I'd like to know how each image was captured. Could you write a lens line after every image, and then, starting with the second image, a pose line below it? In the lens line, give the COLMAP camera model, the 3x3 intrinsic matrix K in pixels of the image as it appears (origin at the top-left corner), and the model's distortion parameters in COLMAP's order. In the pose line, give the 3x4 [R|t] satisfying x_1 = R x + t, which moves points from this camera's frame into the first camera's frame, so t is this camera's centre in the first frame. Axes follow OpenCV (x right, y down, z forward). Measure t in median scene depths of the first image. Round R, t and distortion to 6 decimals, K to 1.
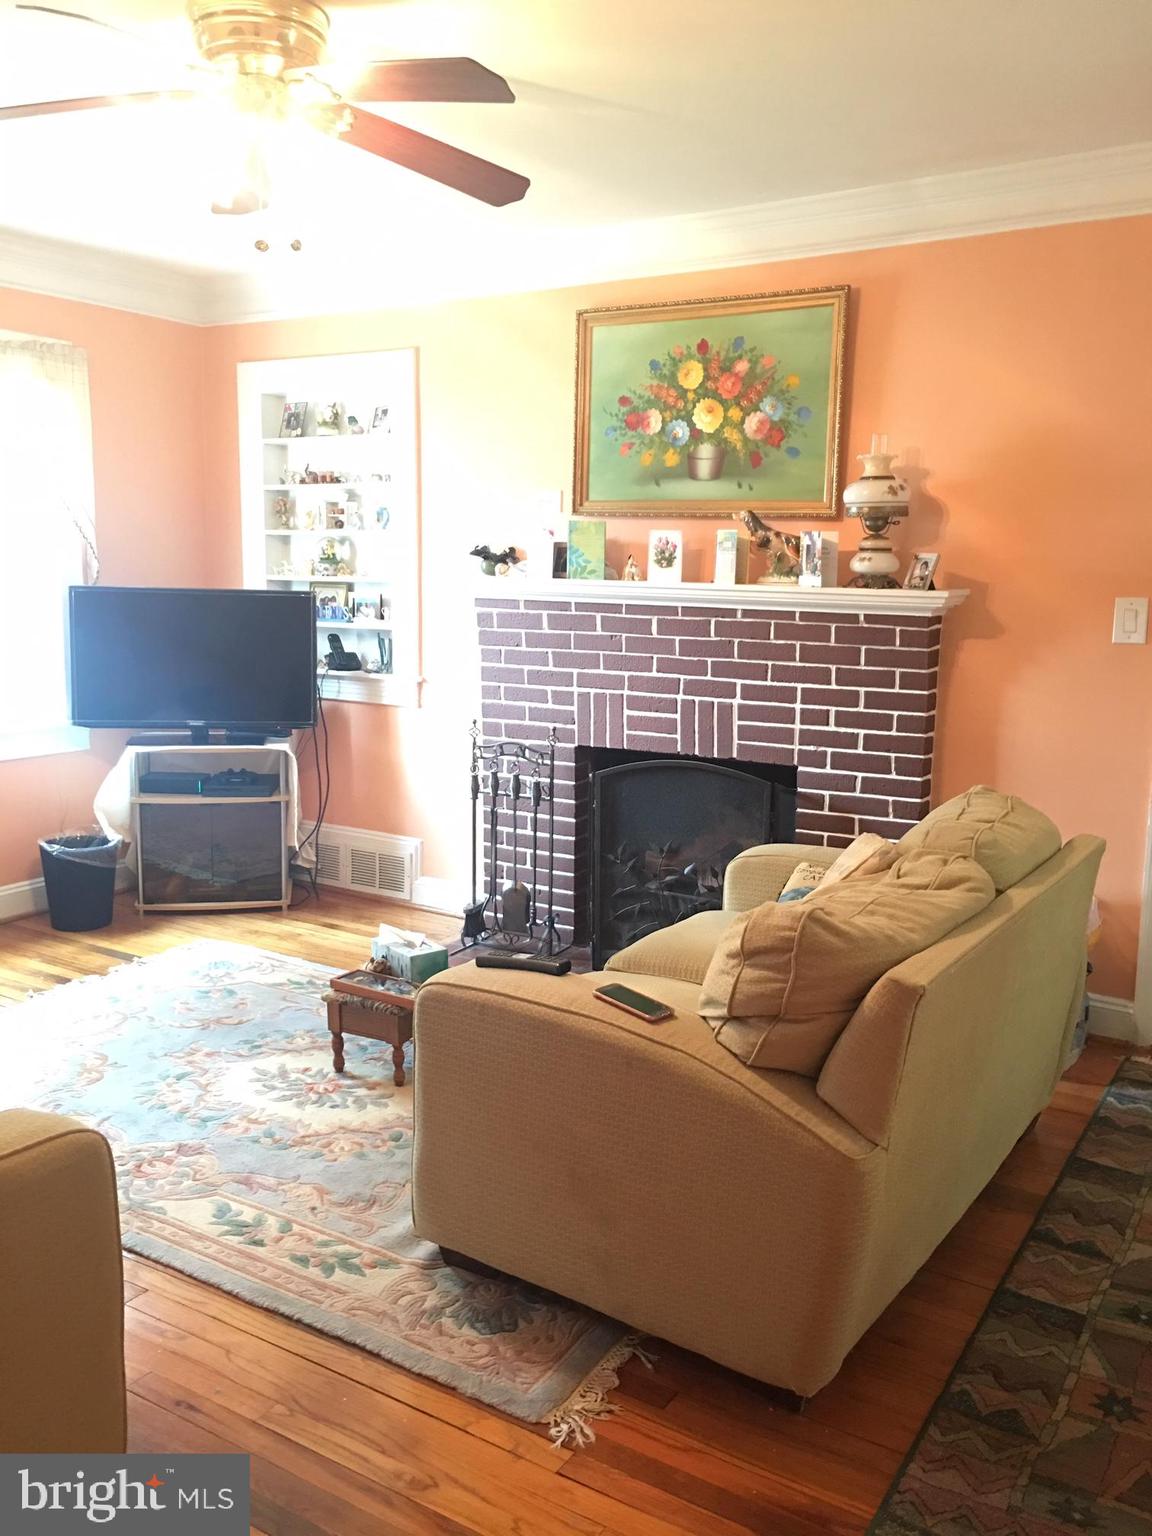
lens RADIAL K [[1288.3, 0, 576.0], [0, 1288.3, 768.0], [0, 0, 1]] dist [0.084568, -0.158220]
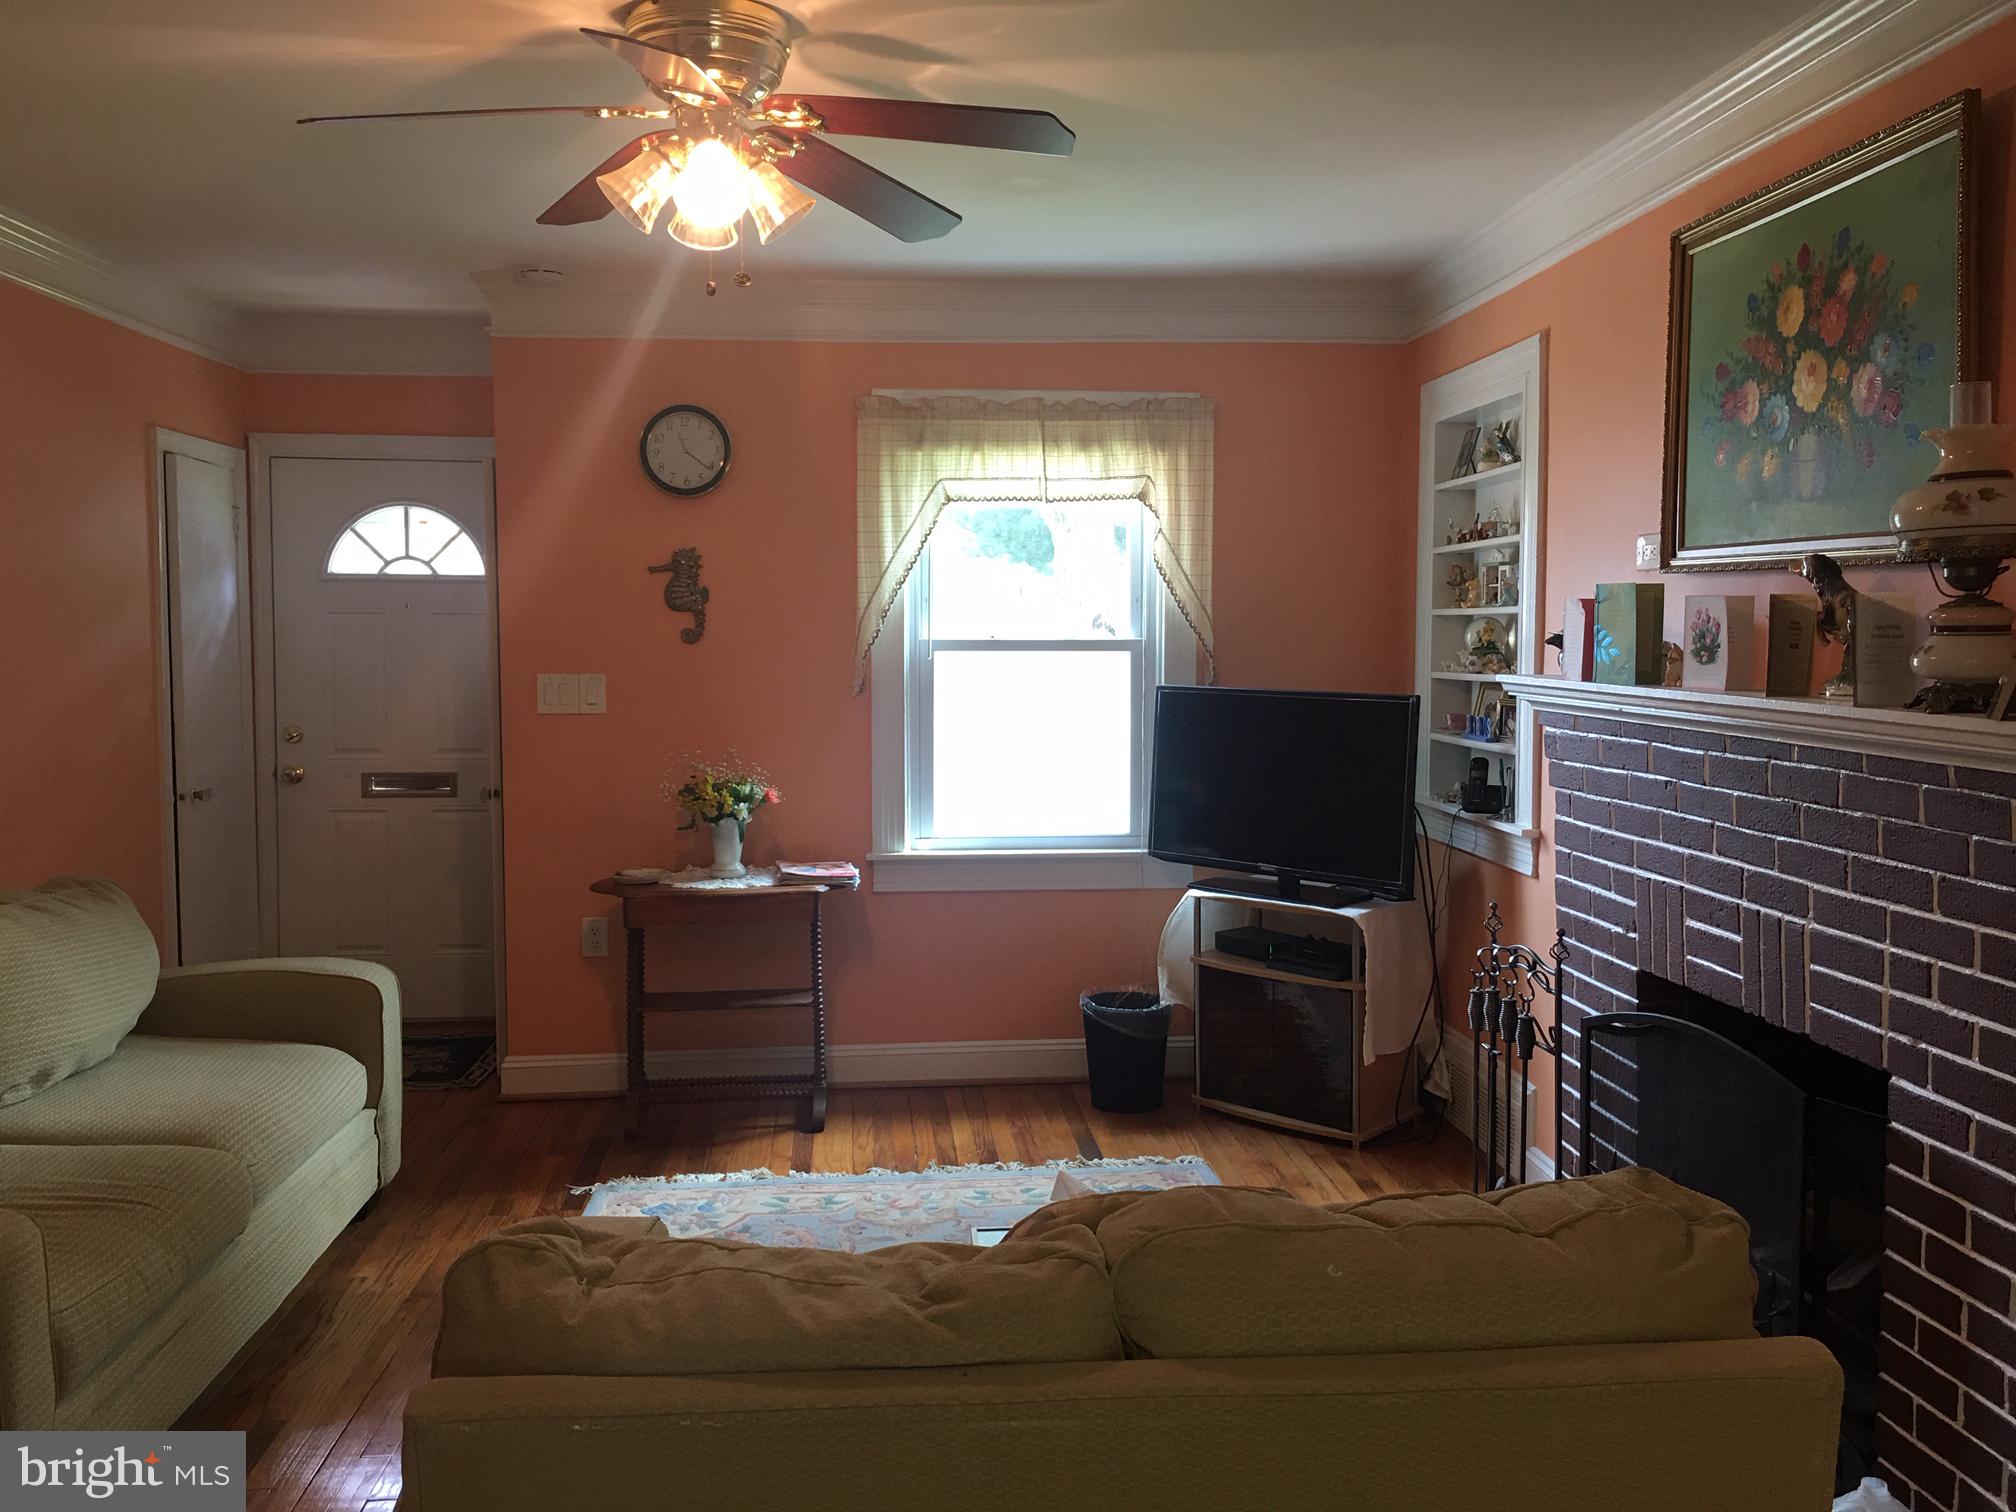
lens RADIAL K [[1690.8, 0, 1008.0], [0, 1690.8, 756.0], [0, 0, 1]] dist [0.084568, -0.158220]
pose [[0.599616, 0.044383, -0.799056, 0.469550], [-0.117733, 0.992490, -0.033220, -0.057739], [0.791580, 0.113994, 0.600338, 0.336937]]
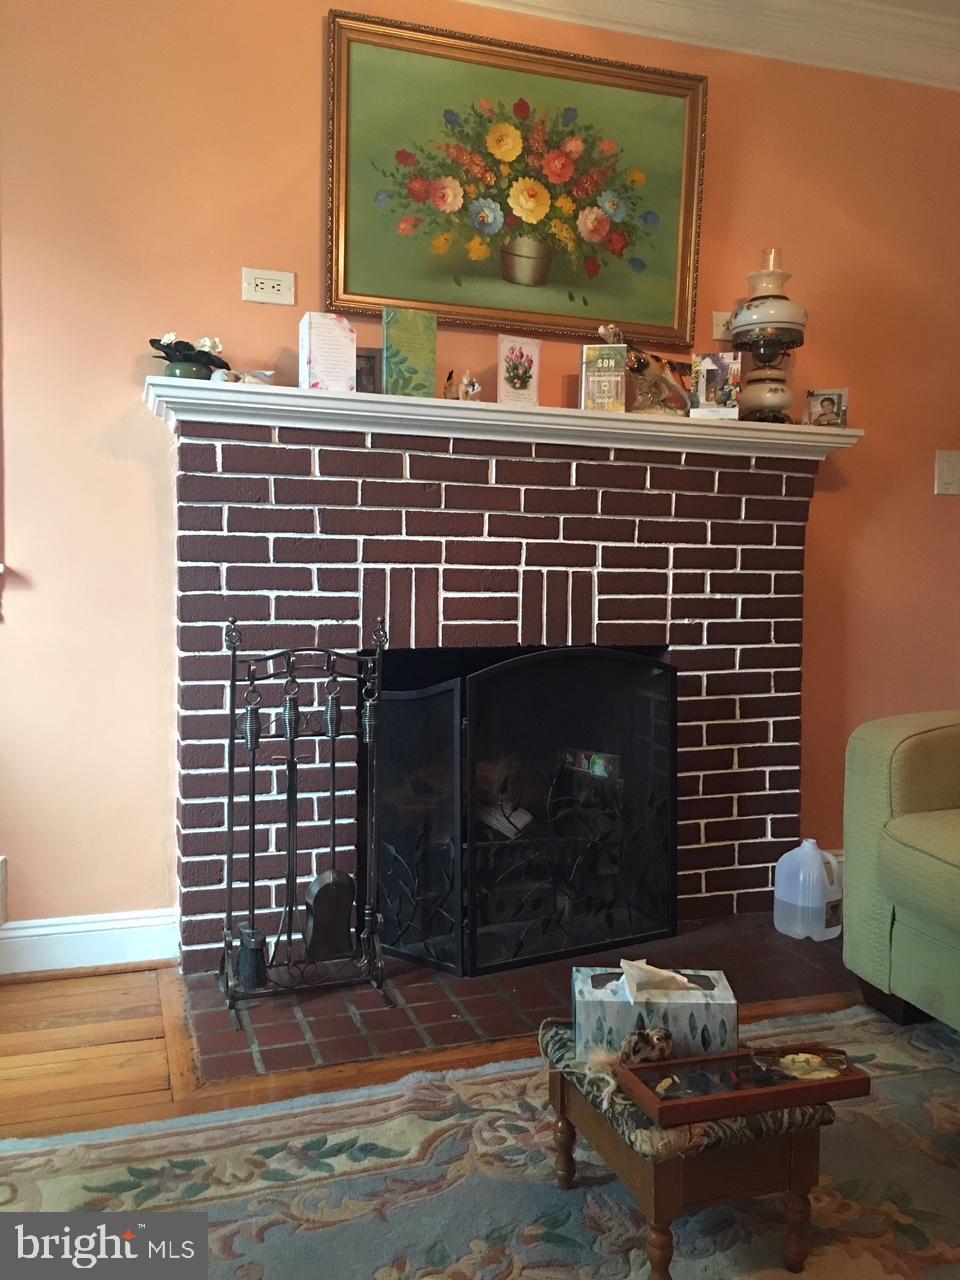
lens RADIAL K [[1077.3, 0, 480.0], [0, 1077.3, 640.0], [0, 0, 1]] dist [0.040156, -0.005124]
pose [[0.637575, -0.050215, 0.768750, -0.421376], [0.119904, 0.992181, -0.034635, 0.004551], [-0.761000, 0.114259, 0.638611, 0.640515]]
